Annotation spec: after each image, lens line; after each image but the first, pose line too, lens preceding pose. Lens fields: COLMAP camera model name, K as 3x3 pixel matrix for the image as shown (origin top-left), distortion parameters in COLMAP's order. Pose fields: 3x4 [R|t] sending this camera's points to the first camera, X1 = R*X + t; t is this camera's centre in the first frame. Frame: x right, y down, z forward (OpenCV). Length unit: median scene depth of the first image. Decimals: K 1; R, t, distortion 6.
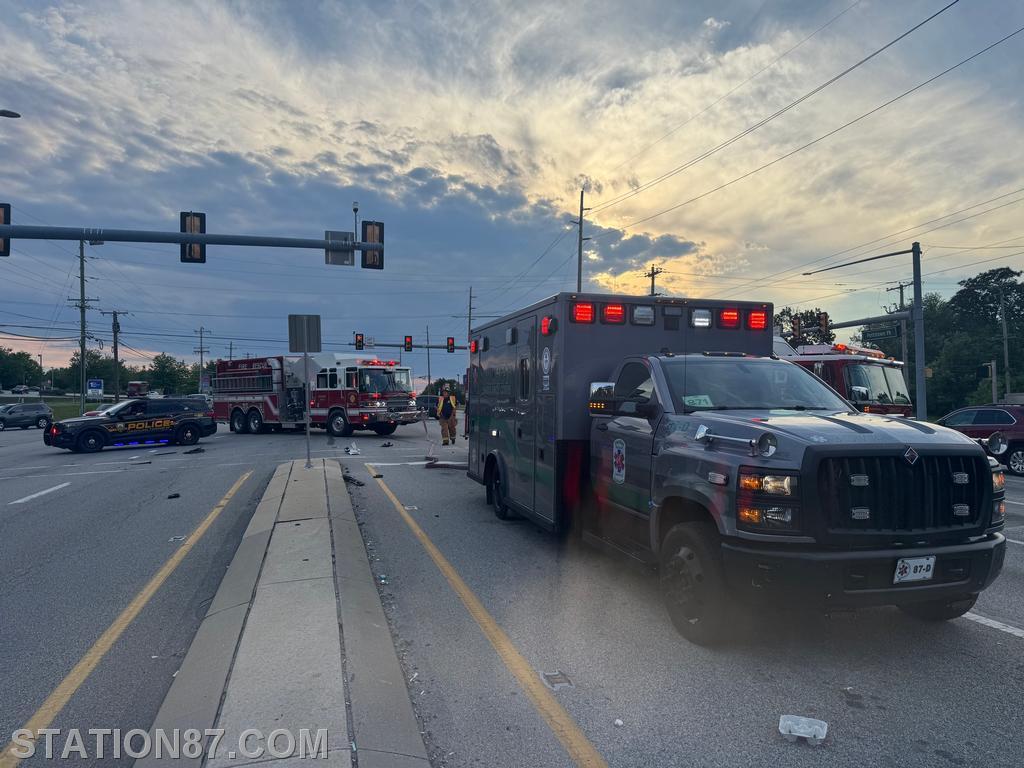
lens RADIAL K [[703.0, 0, 539.6], [0, 703.0, 384.7], [0, 0, 1]] dist [0.035031, -0.084860]
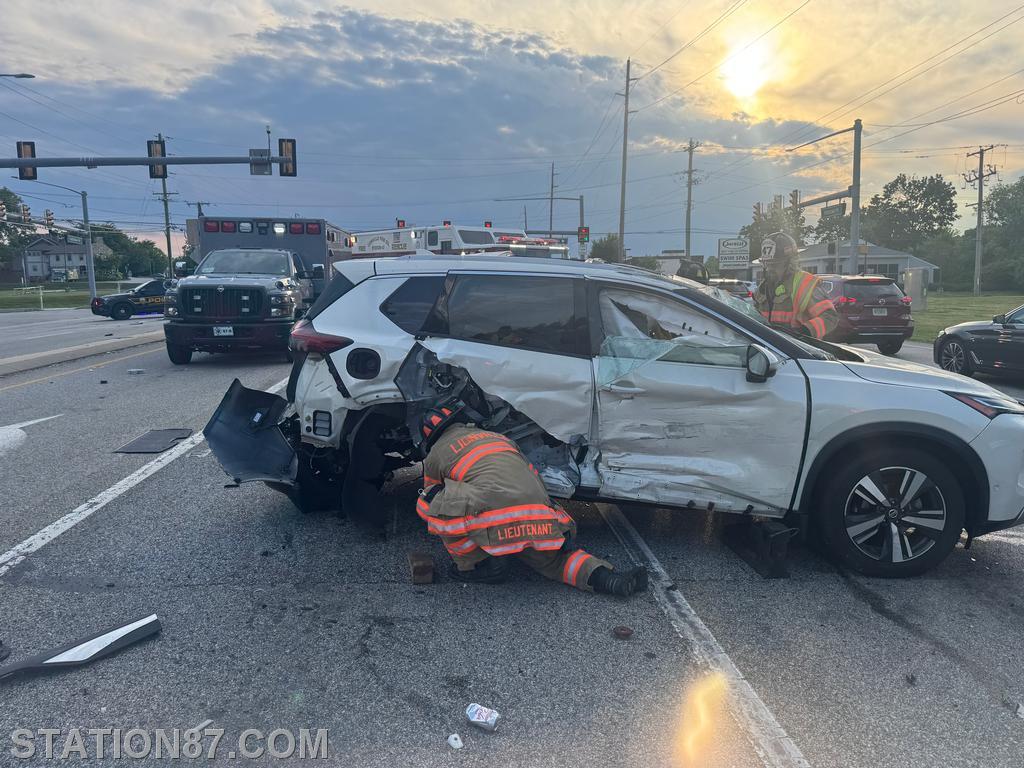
lens RADIAL K [[772.0, 0, 527.9], [0, 772.0, 405.2], [0, 0, 1]] dist [0.058071, -0.092231]
pose [[0.978768, 0.026179, -0.203291, 0.381765], [0.009363, 0.985065, 0.171931, 0.006455], [0.204755, -0.170184, 0.963905, -0.282026]]
